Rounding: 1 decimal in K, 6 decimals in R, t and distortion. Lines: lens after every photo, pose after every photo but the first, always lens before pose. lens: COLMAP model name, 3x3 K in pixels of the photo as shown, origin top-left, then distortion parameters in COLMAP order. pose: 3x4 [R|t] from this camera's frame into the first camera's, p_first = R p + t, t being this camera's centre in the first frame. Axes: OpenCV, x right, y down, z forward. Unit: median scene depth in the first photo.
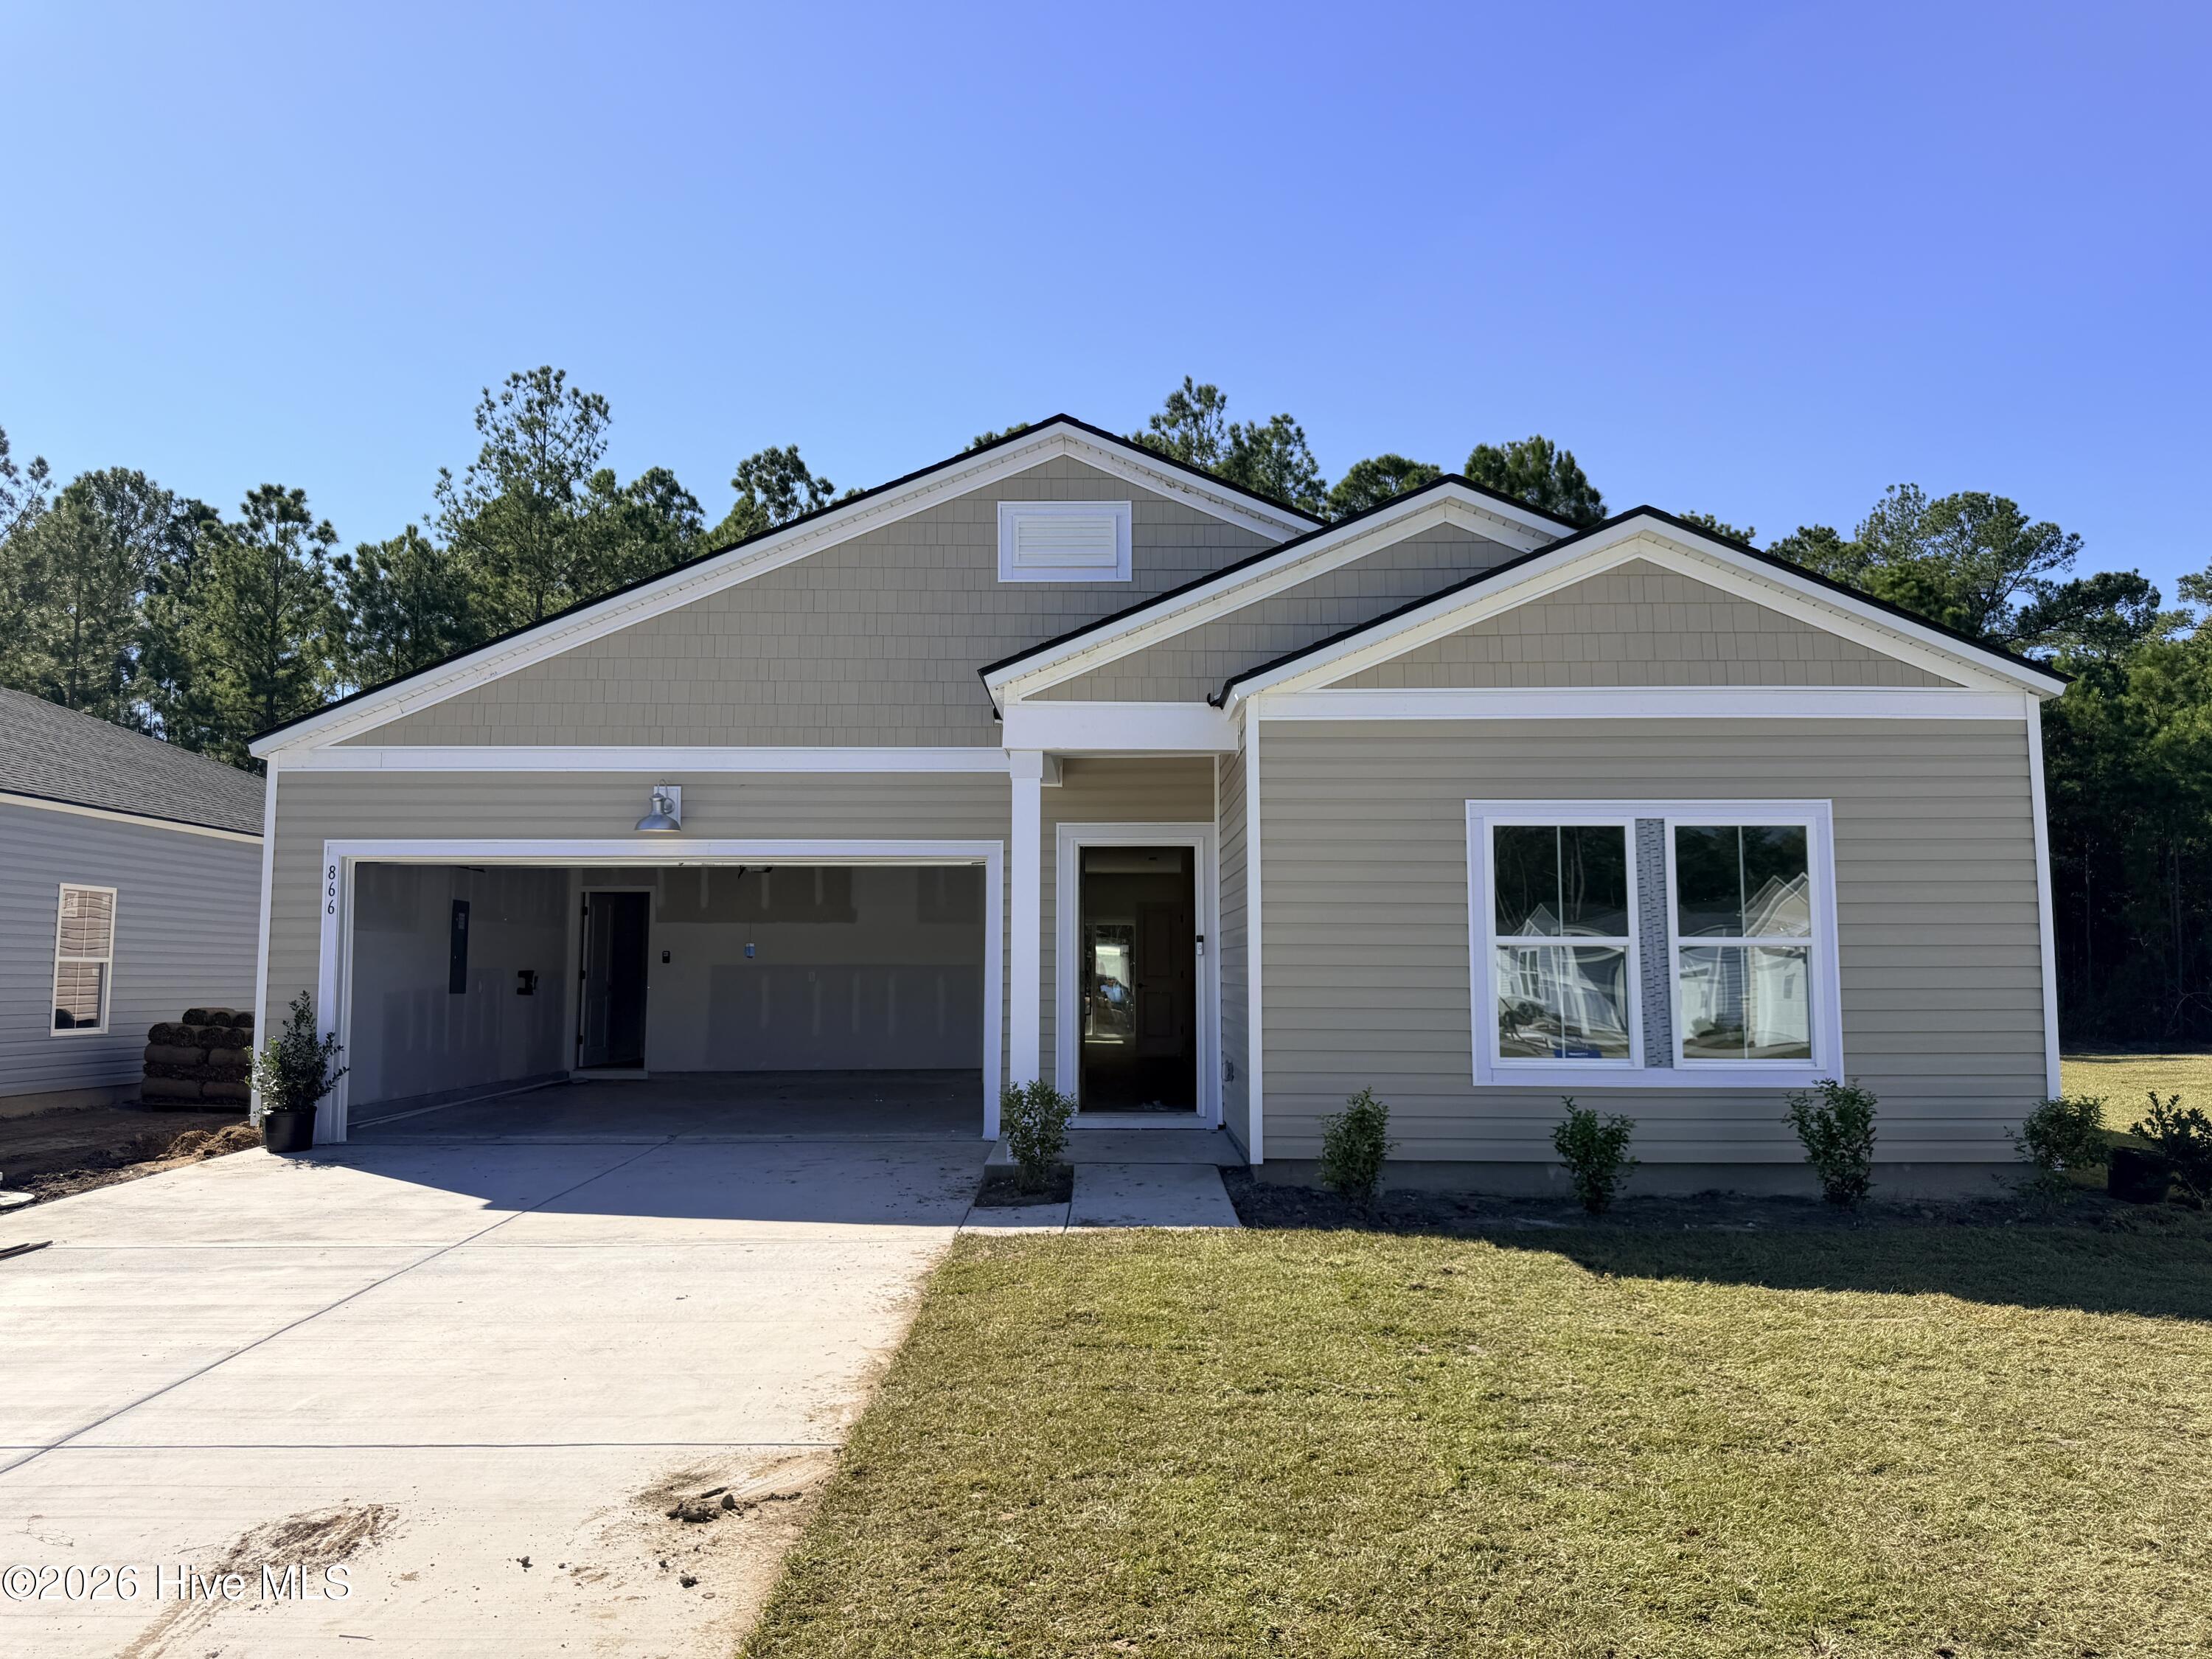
lens RADIAL K [[1535.3, 0, 1106.0], [0, 1535.3, 829.5], [0, 0, 1]] dist [0.061044, -0.063862]
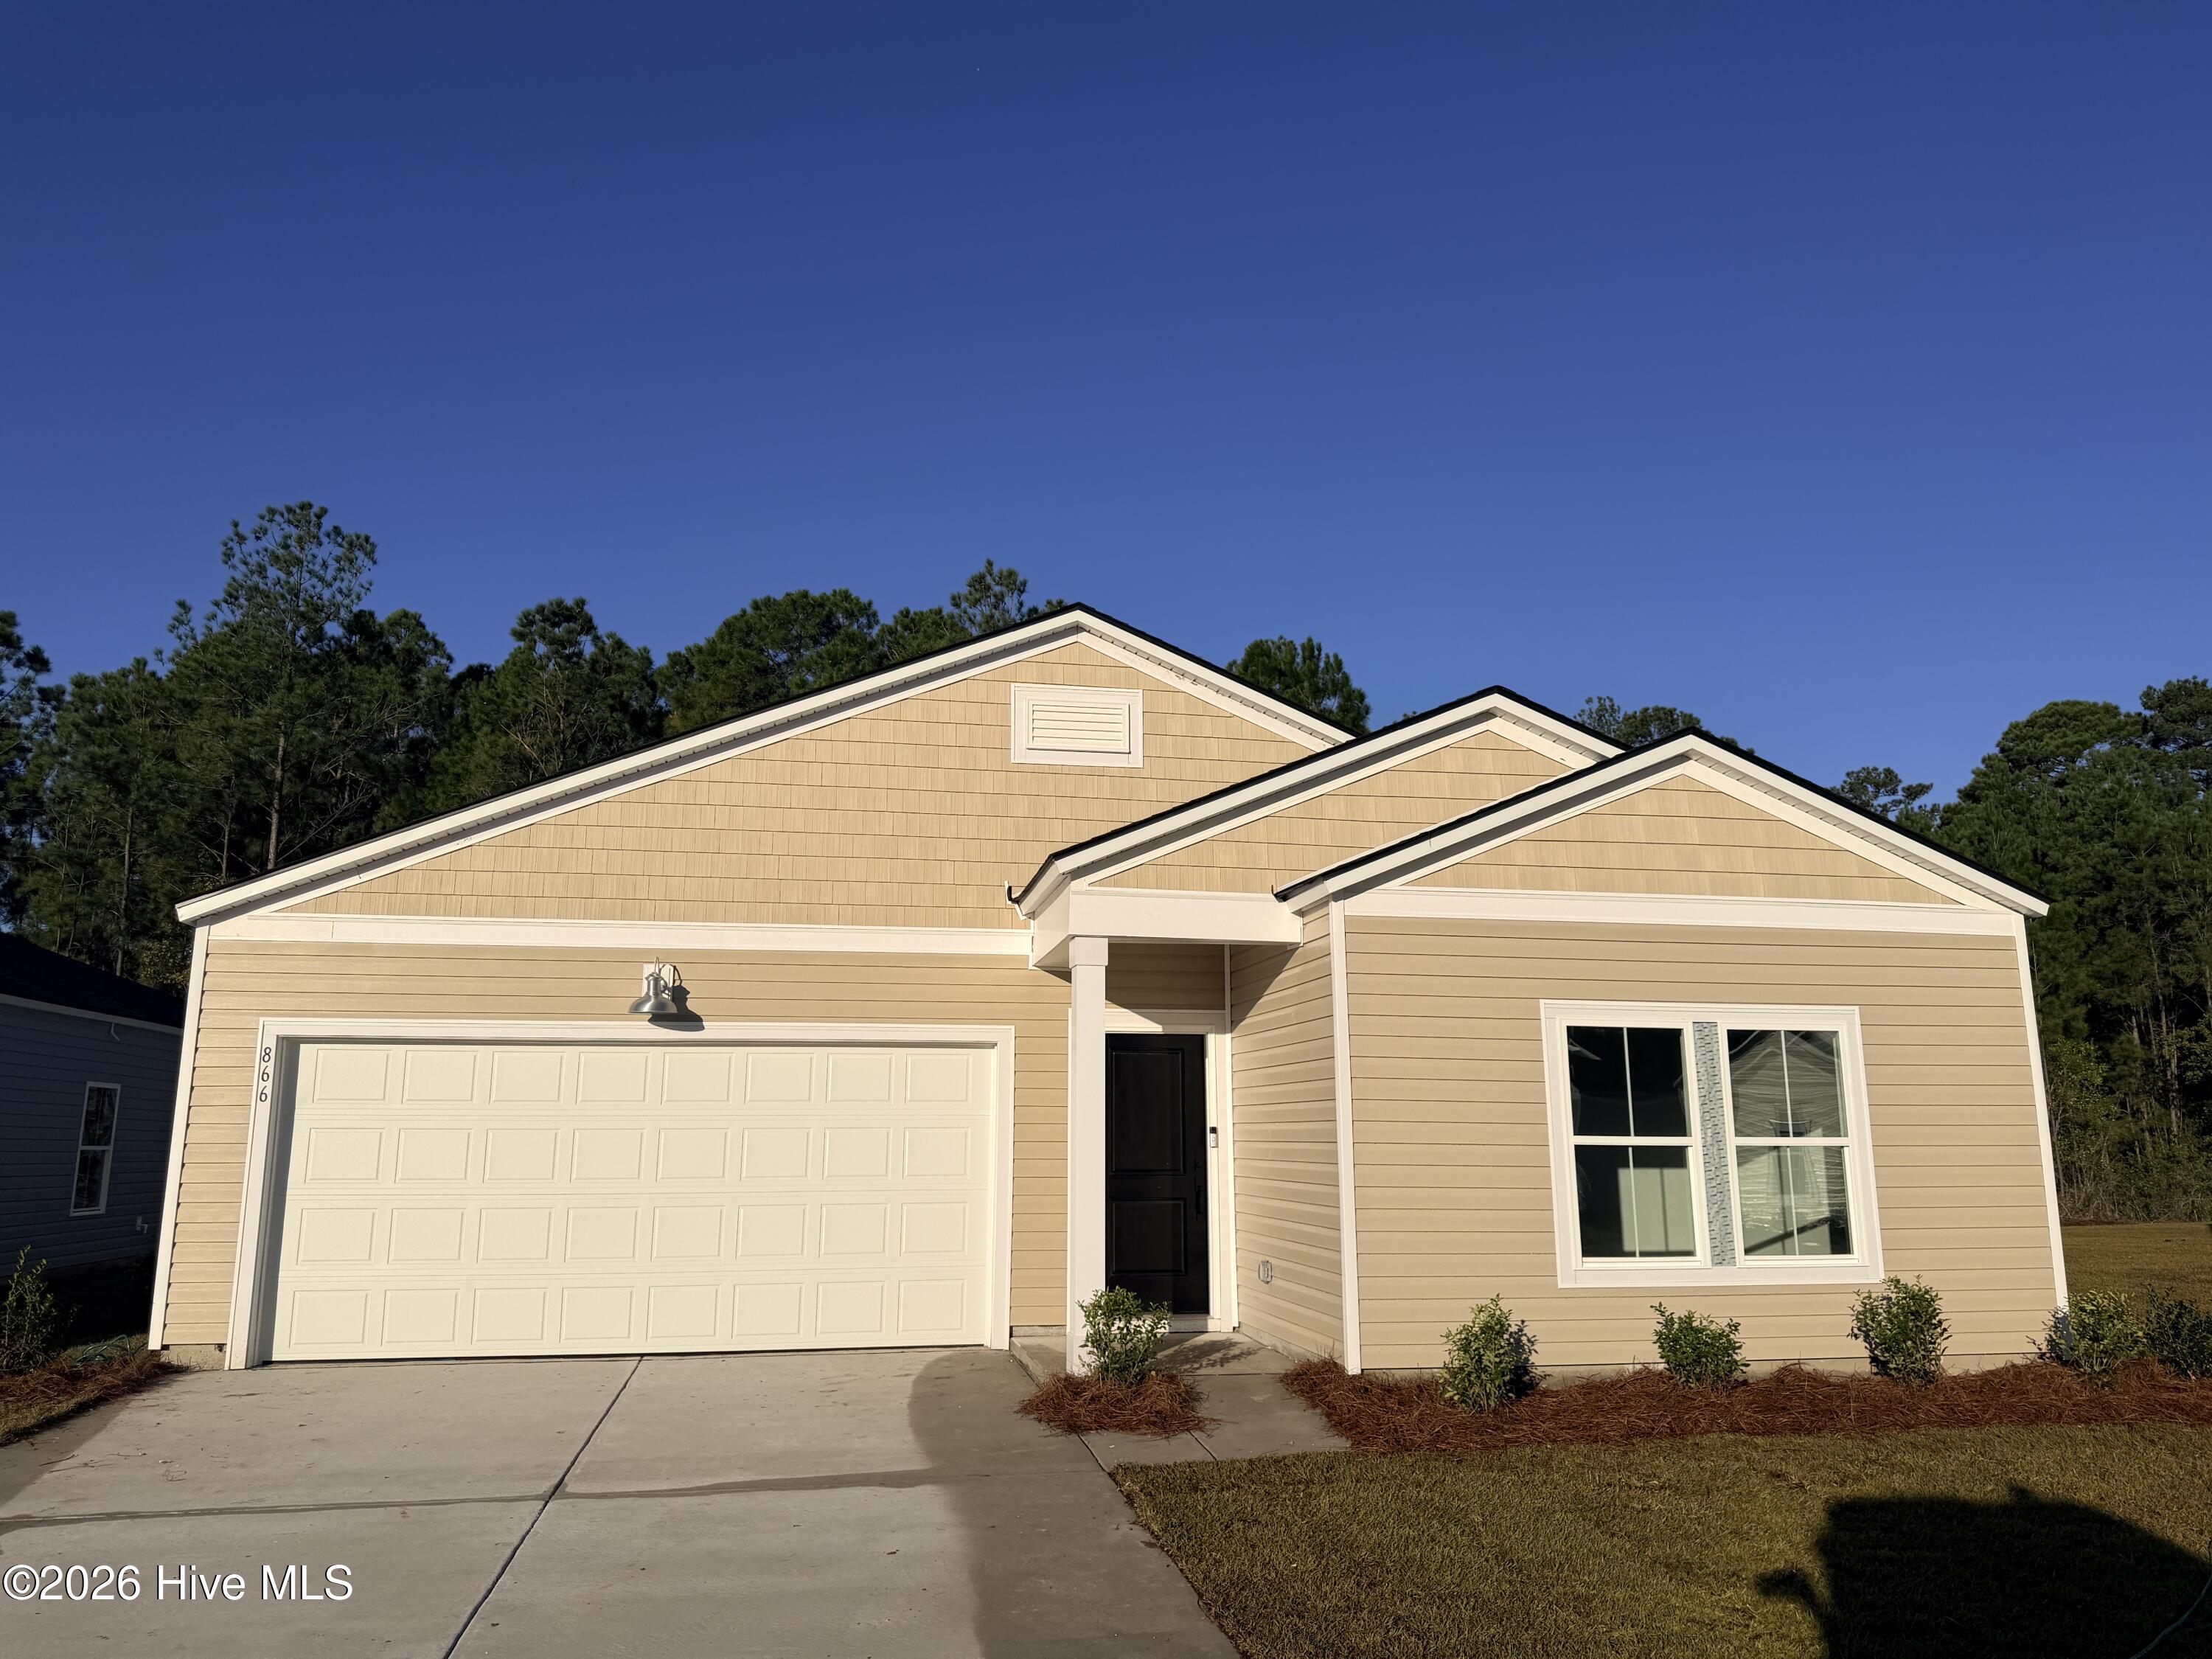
lens RADIAL K [[1517.1, 0, 1088.1], [0, 1517.1, 840.0], [0, 0, 1]] dist [0.039644, -0.004459]
pose [[0.983784, 0.034523, 0.176006, -0.048696], [-0.016495, 0.994557, -0.102879, -0.003103], [-0.178600, 0.098308, 0.978998, 0.011062]]
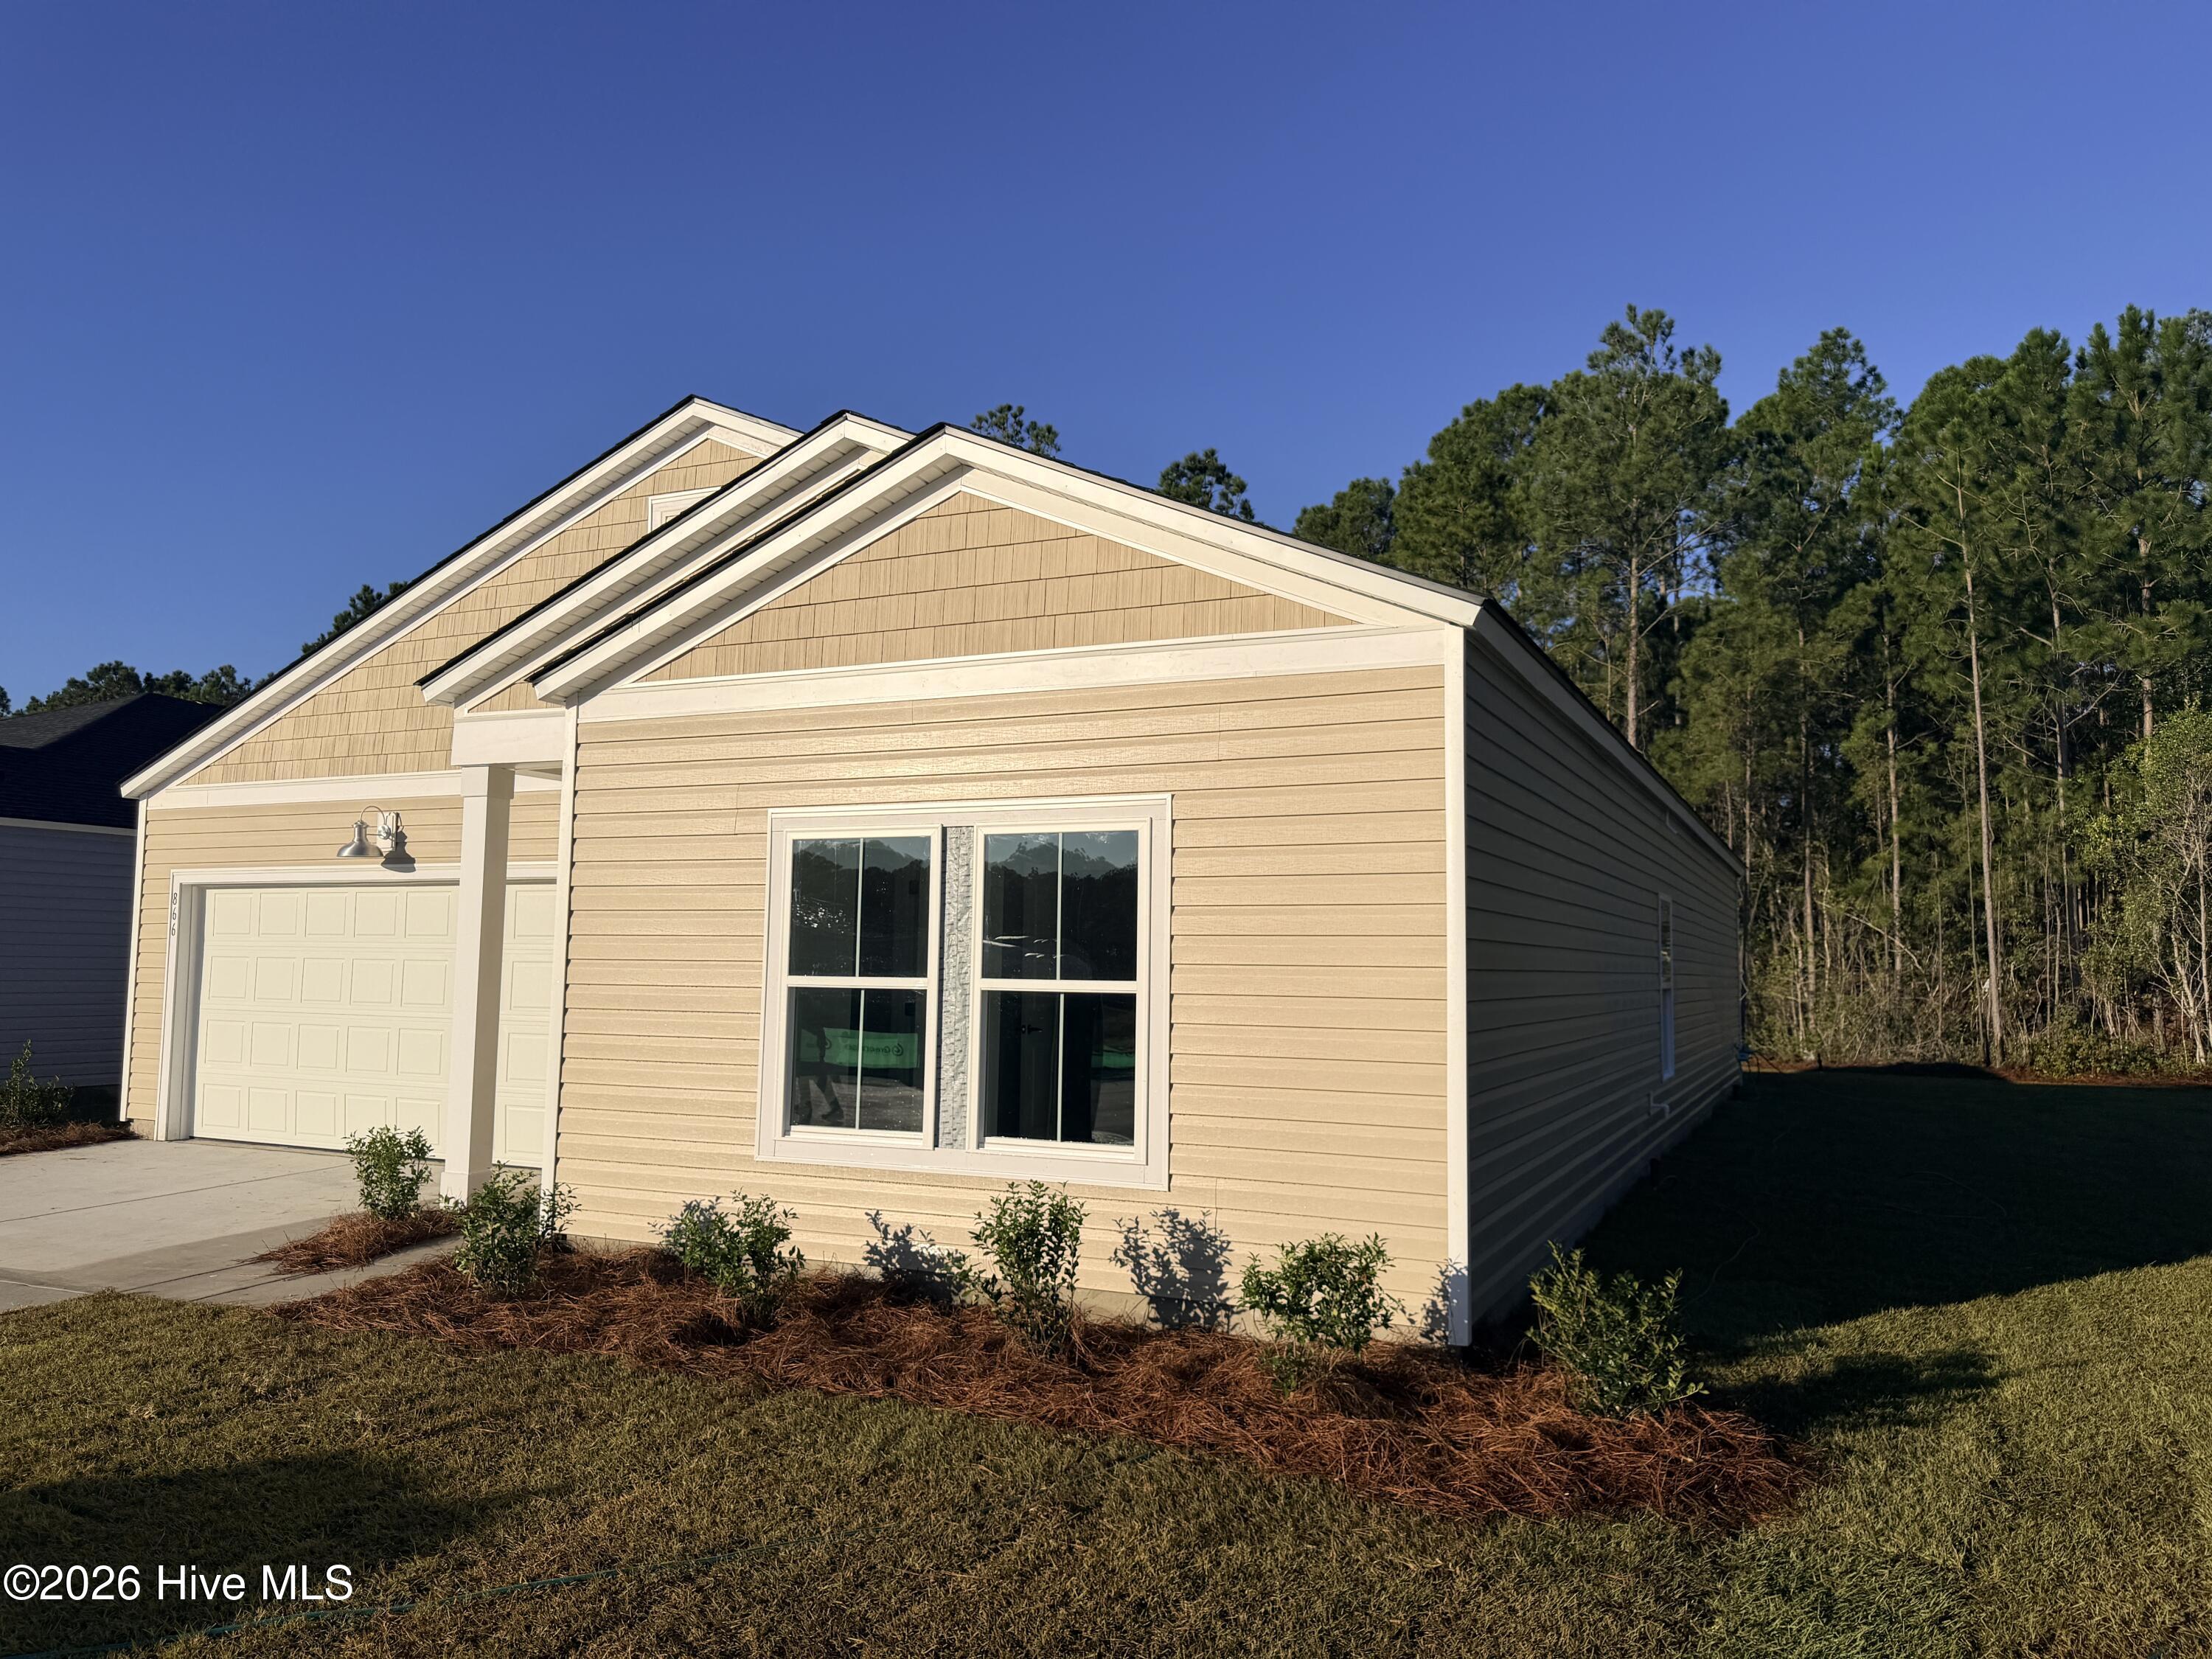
lens RADIAL K [[1551.7, 0, 1085.3], [0, 1551.7, 833.4], [0, 0, 1]] dist [0.058361, -0.000294]
pose [[0.898619, -0.023585, -0.438096, 0.151076], [0.023568, 0.999707, -0.005477, 0.000532], [0.438097, -0.005403, 0.898911, 0.067536]]
